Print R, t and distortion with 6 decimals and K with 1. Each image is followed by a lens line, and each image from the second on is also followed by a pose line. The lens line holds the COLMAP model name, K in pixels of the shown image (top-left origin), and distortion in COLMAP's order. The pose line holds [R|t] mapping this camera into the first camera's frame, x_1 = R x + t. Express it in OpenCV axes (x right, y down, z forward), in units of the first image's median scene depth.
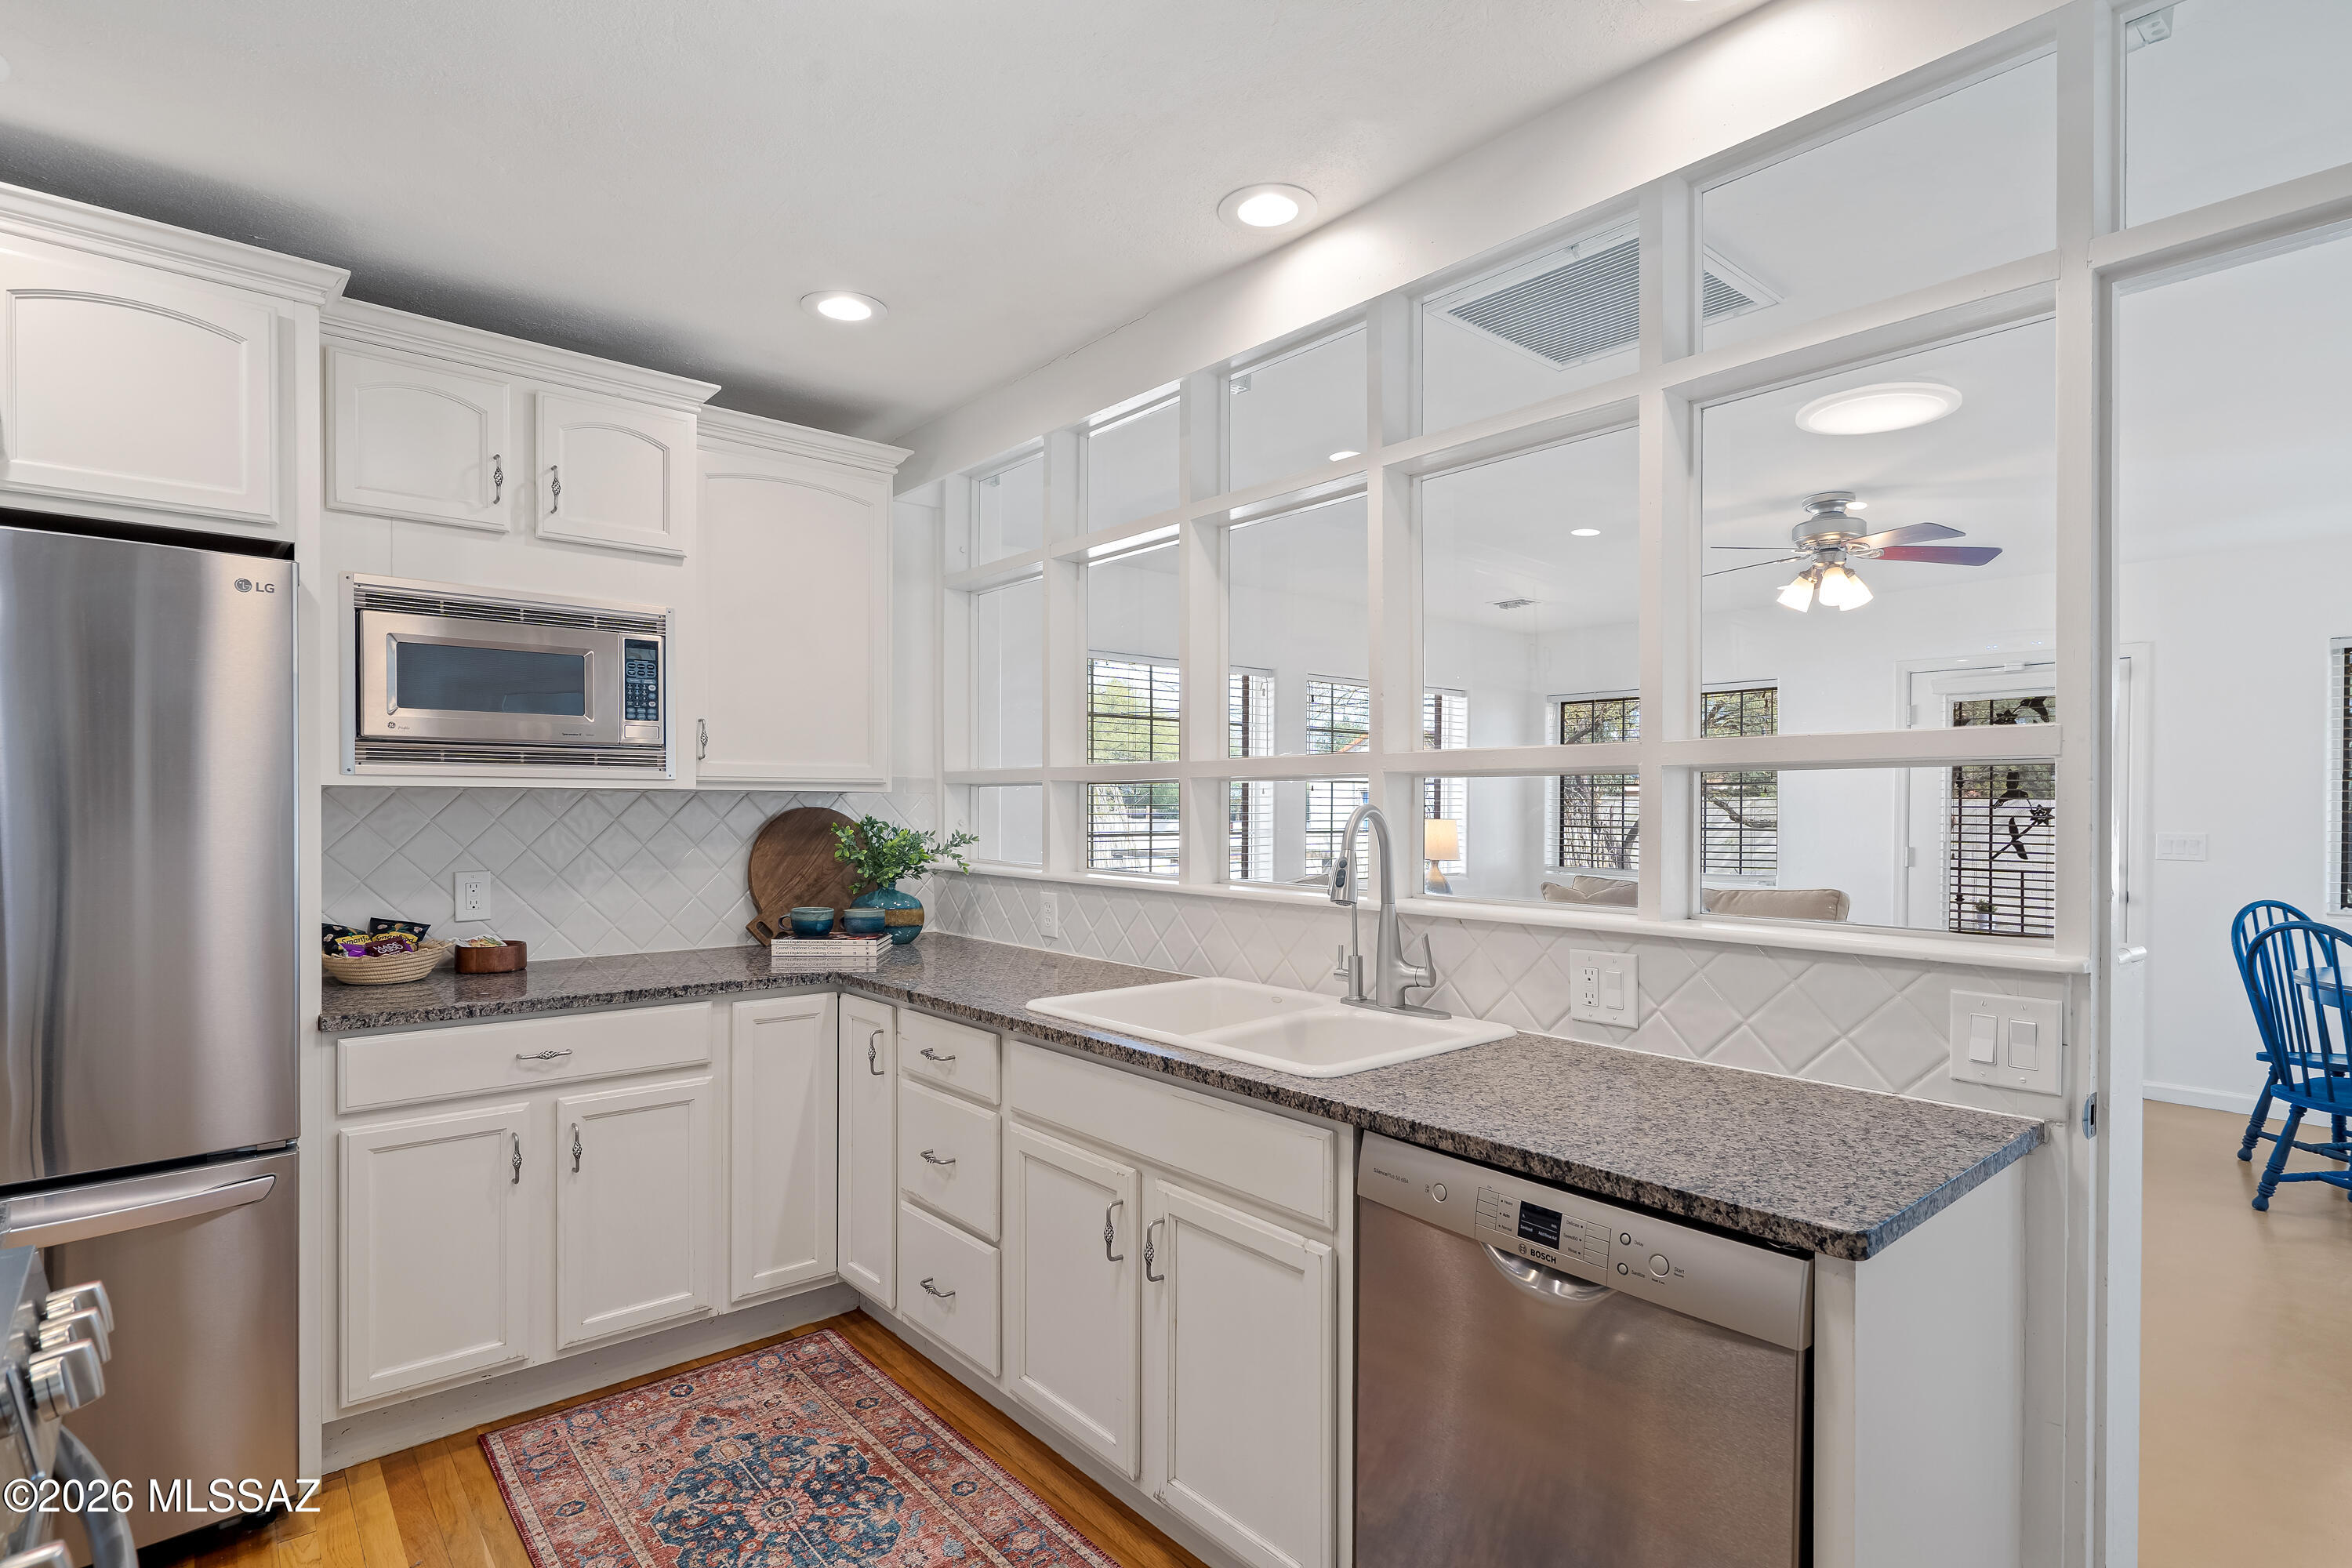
lens RADIAL K [[1173.3, 0, 1175.0], [0, 1173.3, 815.8], [0, 0, 1]] dist [0.001400, 0.002270]
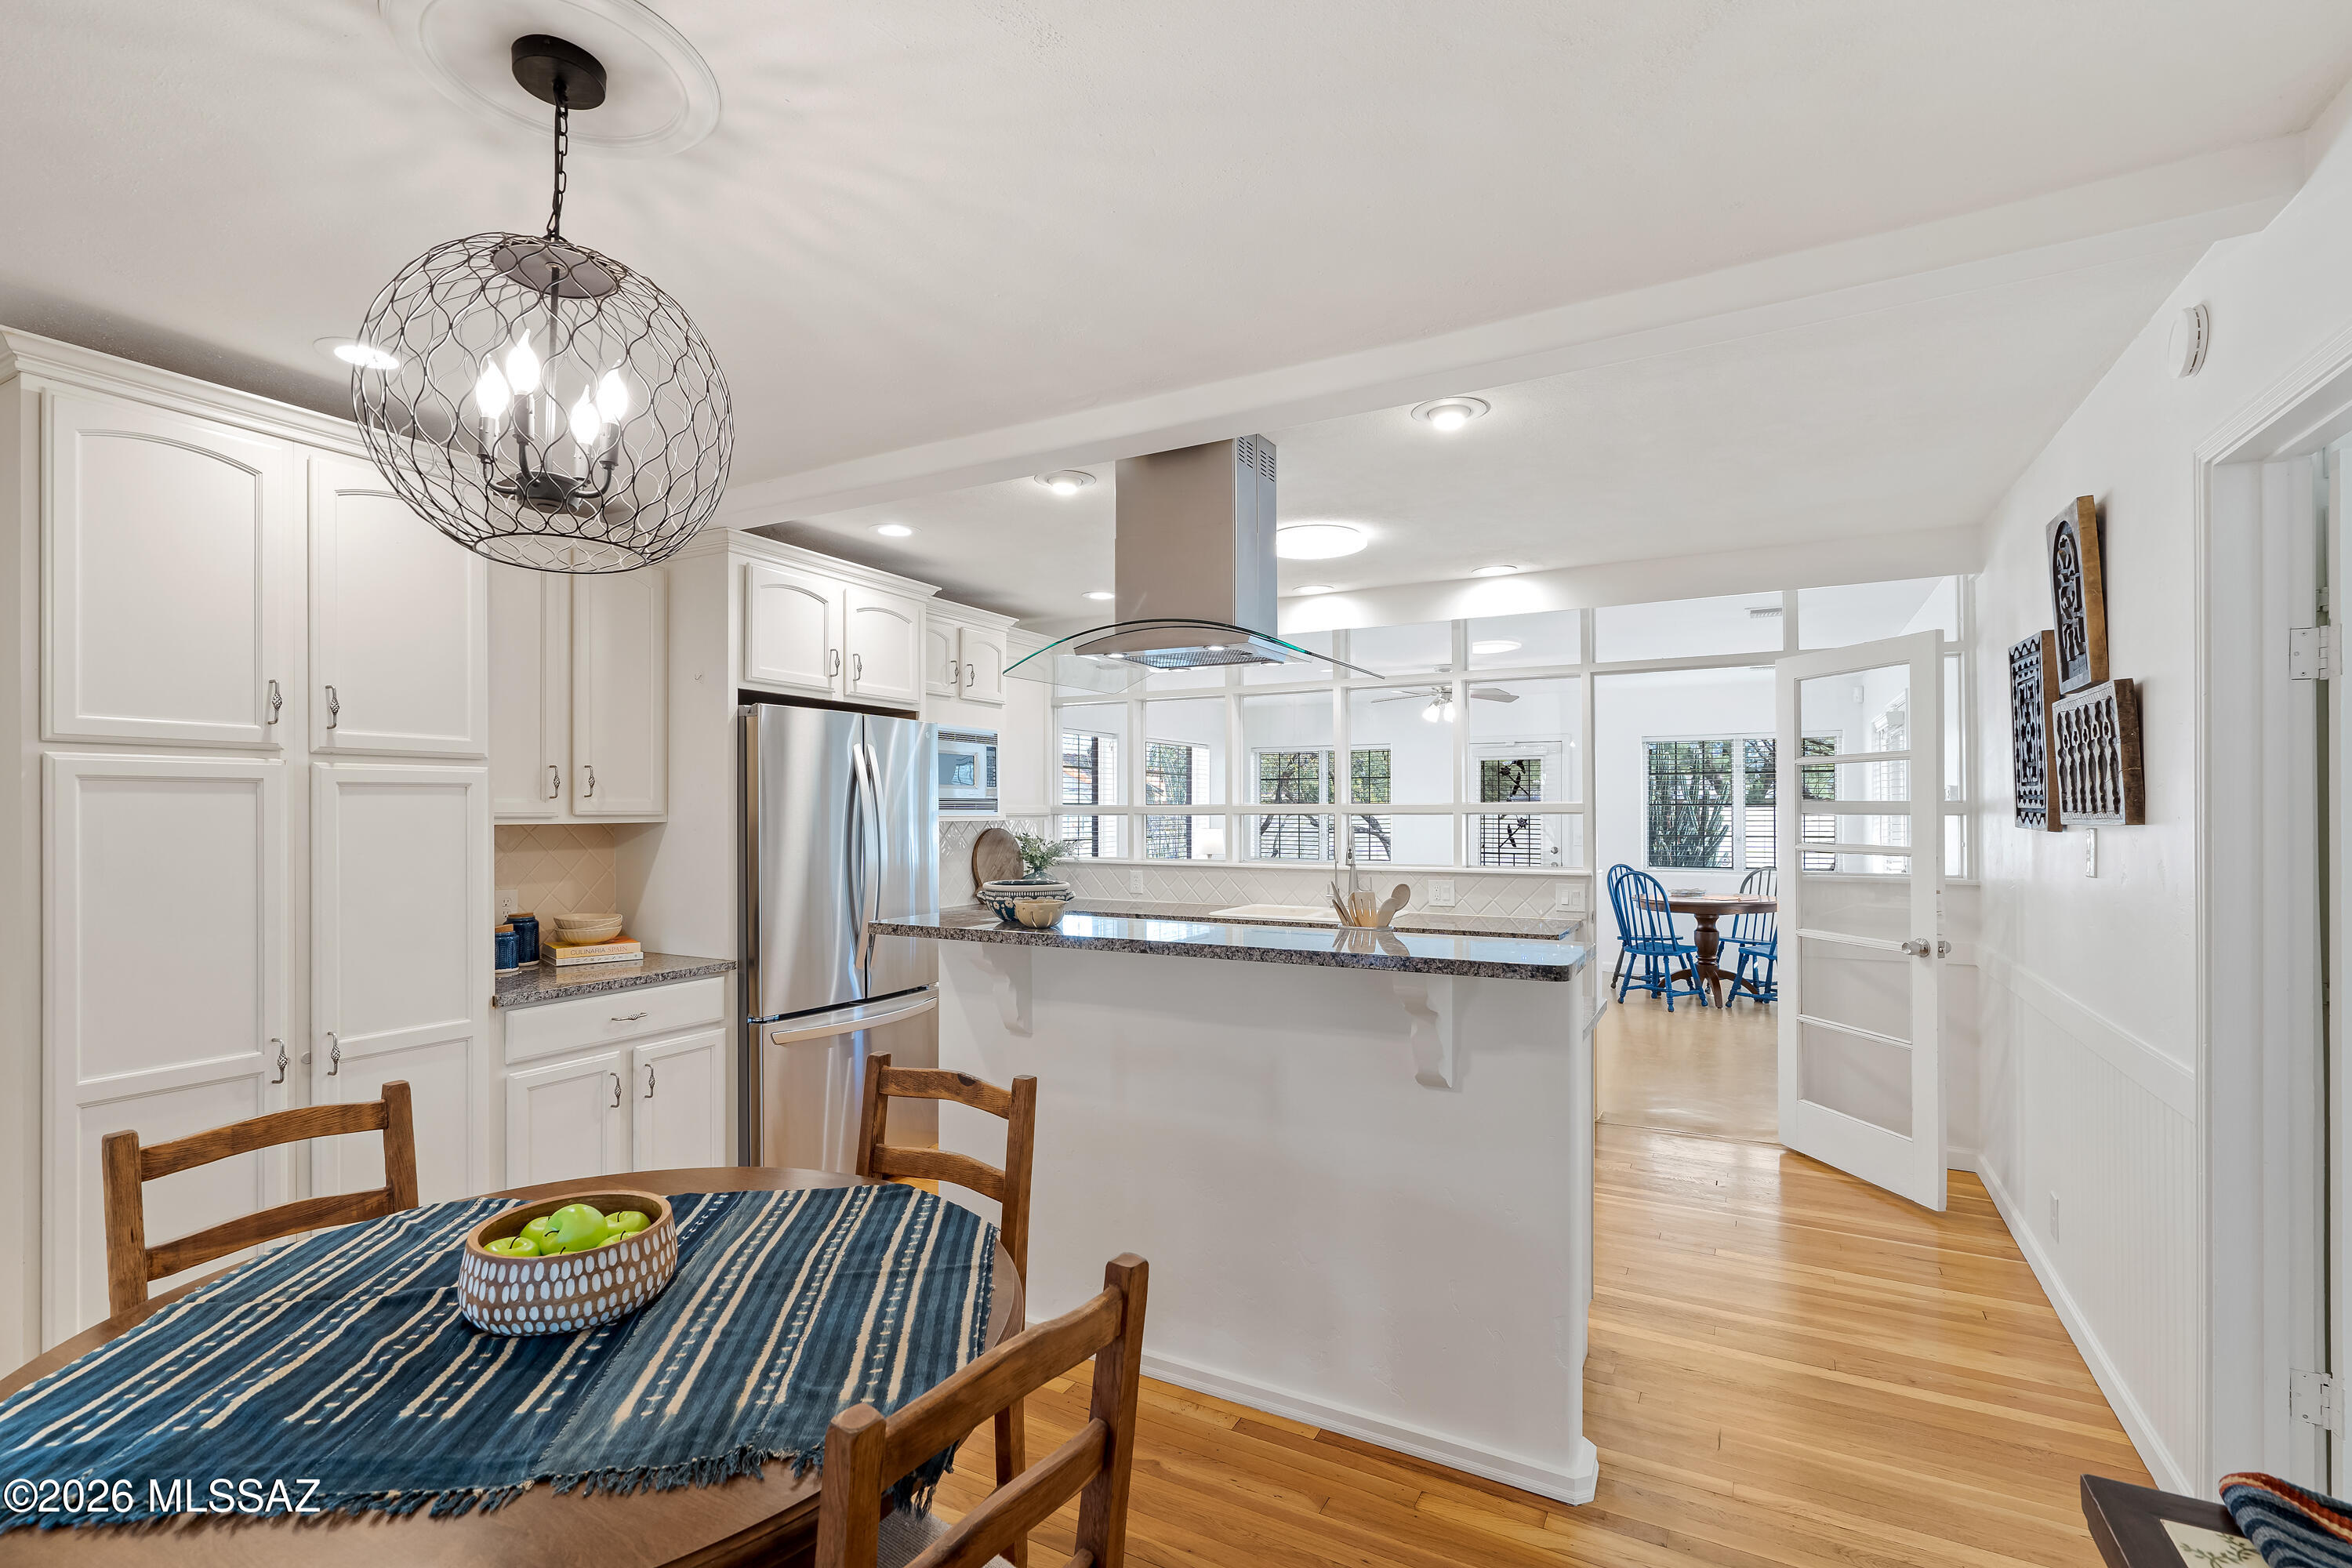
lens RADIAL K [[1076.1, 0, 1169.5], [0, 1076.1, 805.9], [0, 0, 1]] dist [-0.001129, 0.000528]
pose [[0.934331, -0.002851, 0.356394, -0.792120], [0.008128, 0.999878, -0.013310, -0.020888], [-0.356313, 0.015333, 0.934241, -0.795446]]
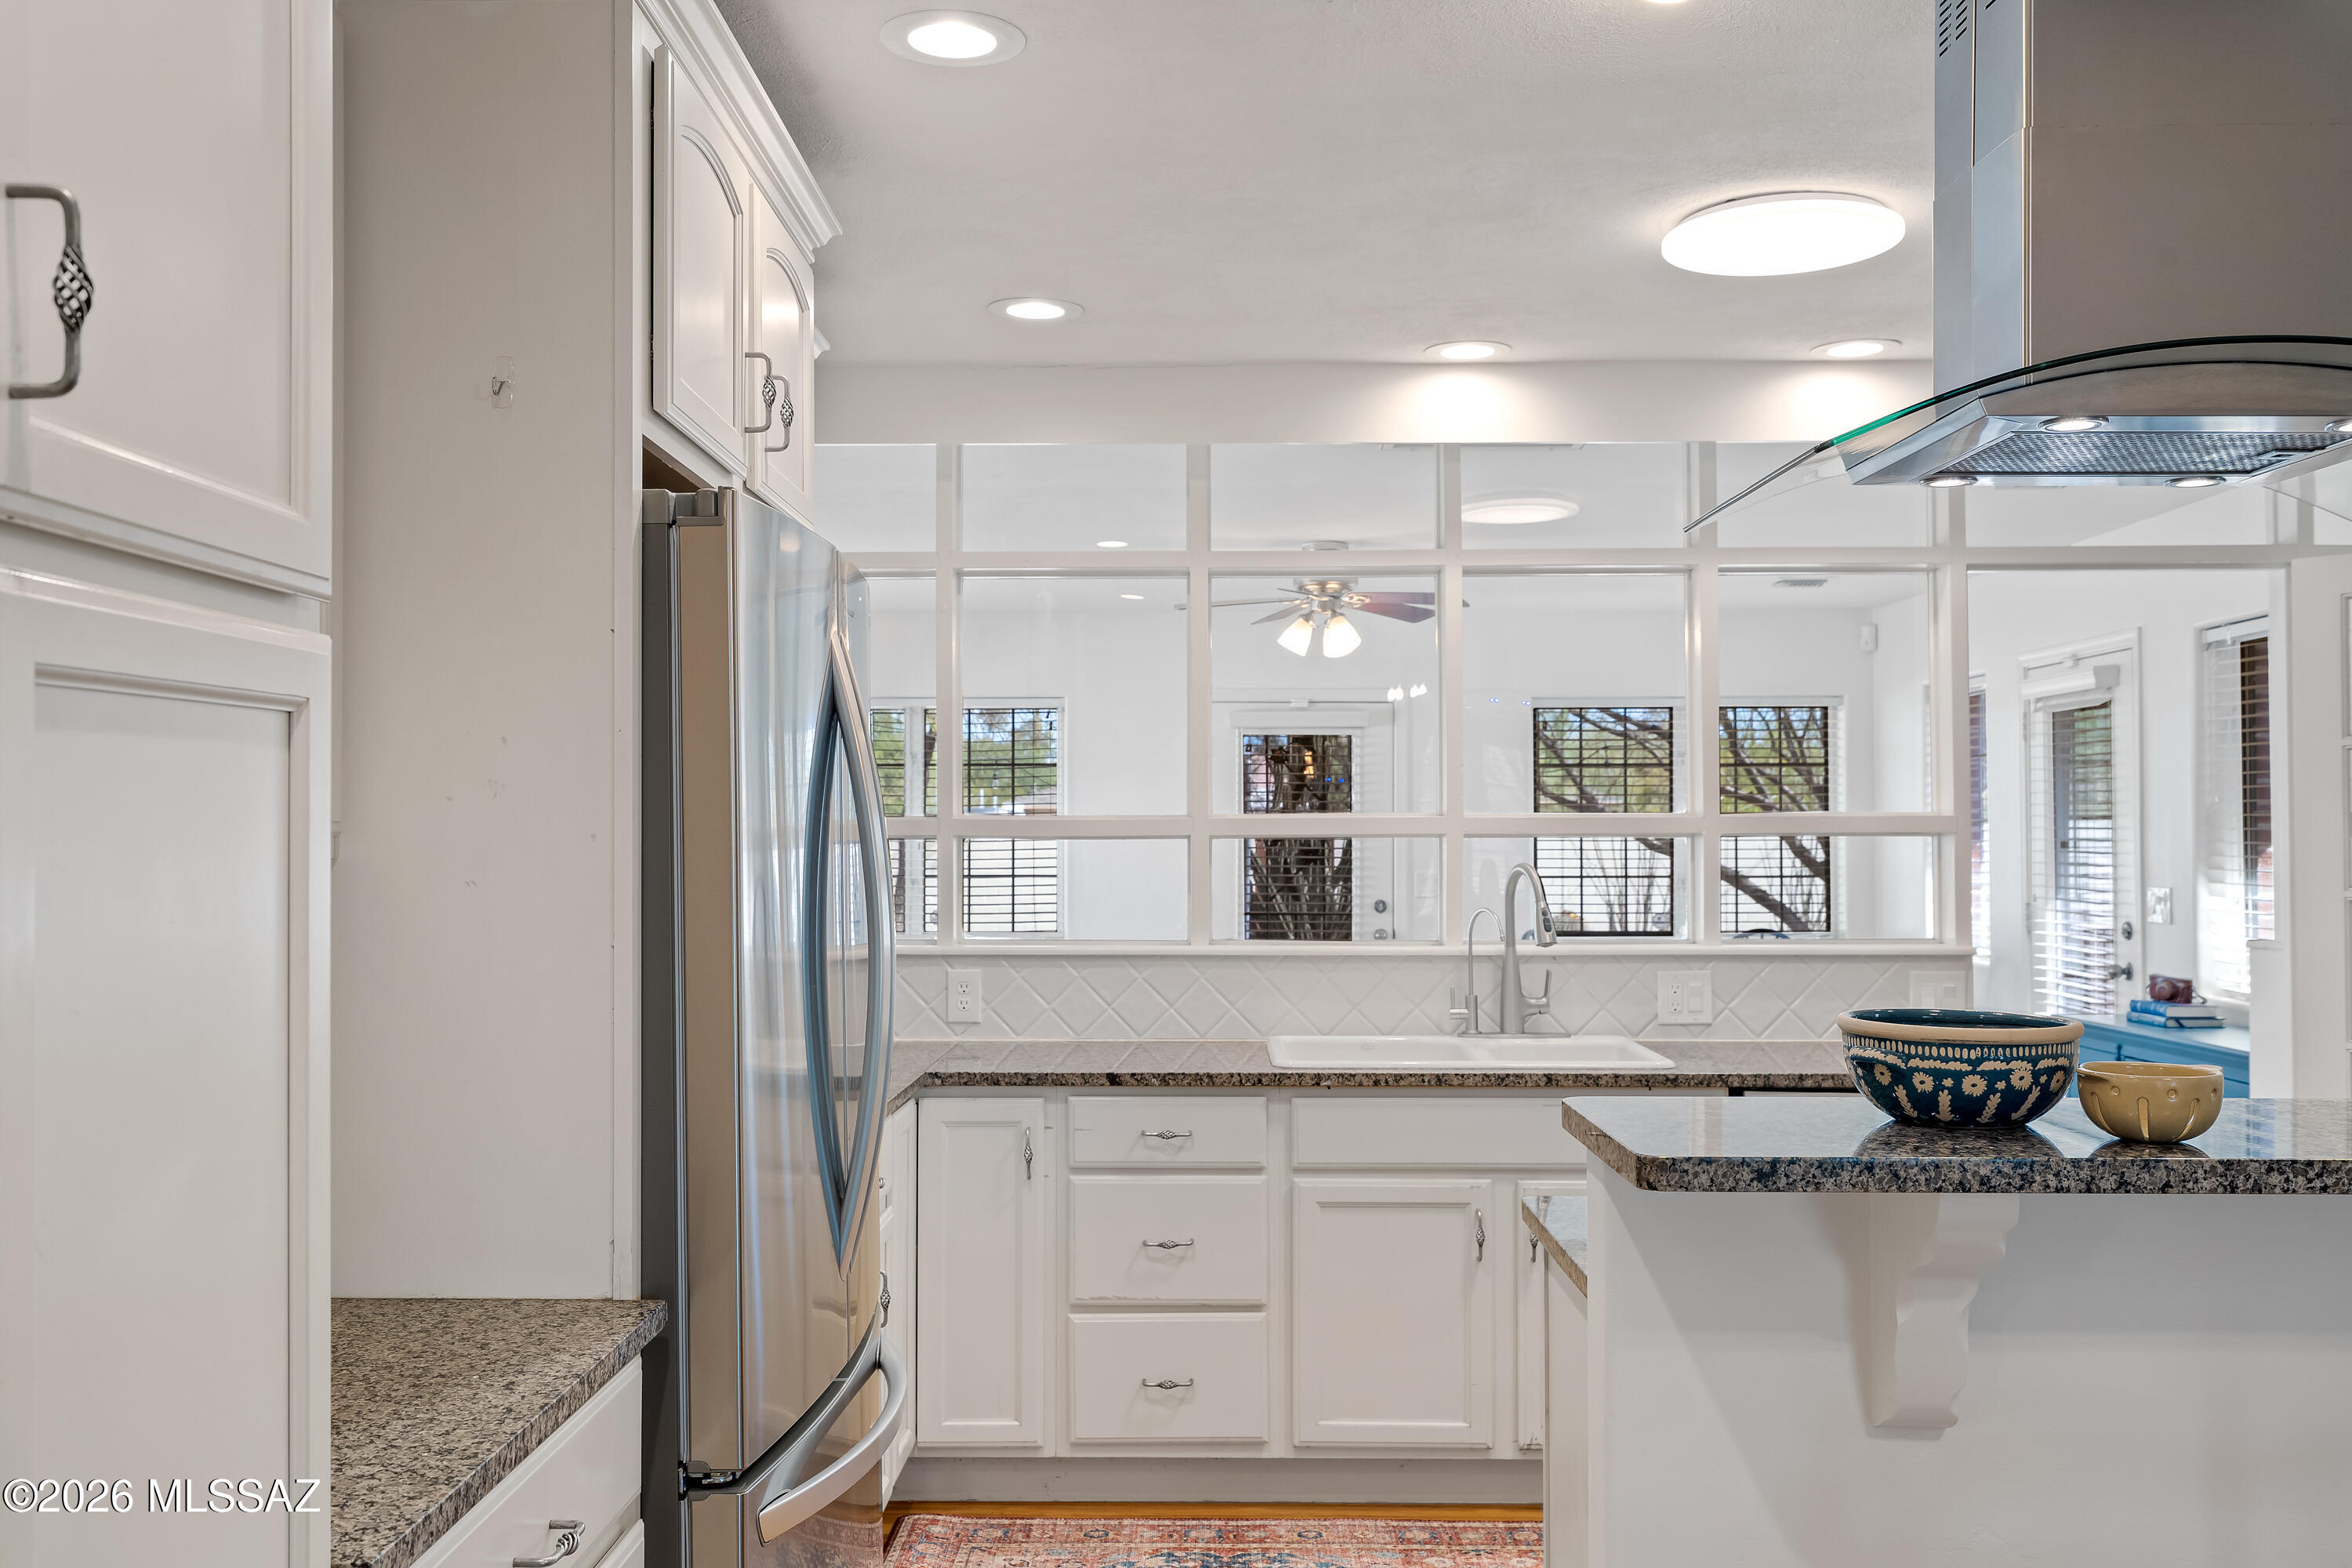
lens RADIAL K [[2052.0, 0, 1169.0], [0, 2052.0, 798.9], [0, 0, 1]] dist [0.000014, -0.002719]
pose [[0.664007, 0.008846, 0.747674, -1.254536], [0.010489, 0.999721, -0.021144, -0.026761], [-0.747652, 0.021882, 0.663730, -0.088362]]
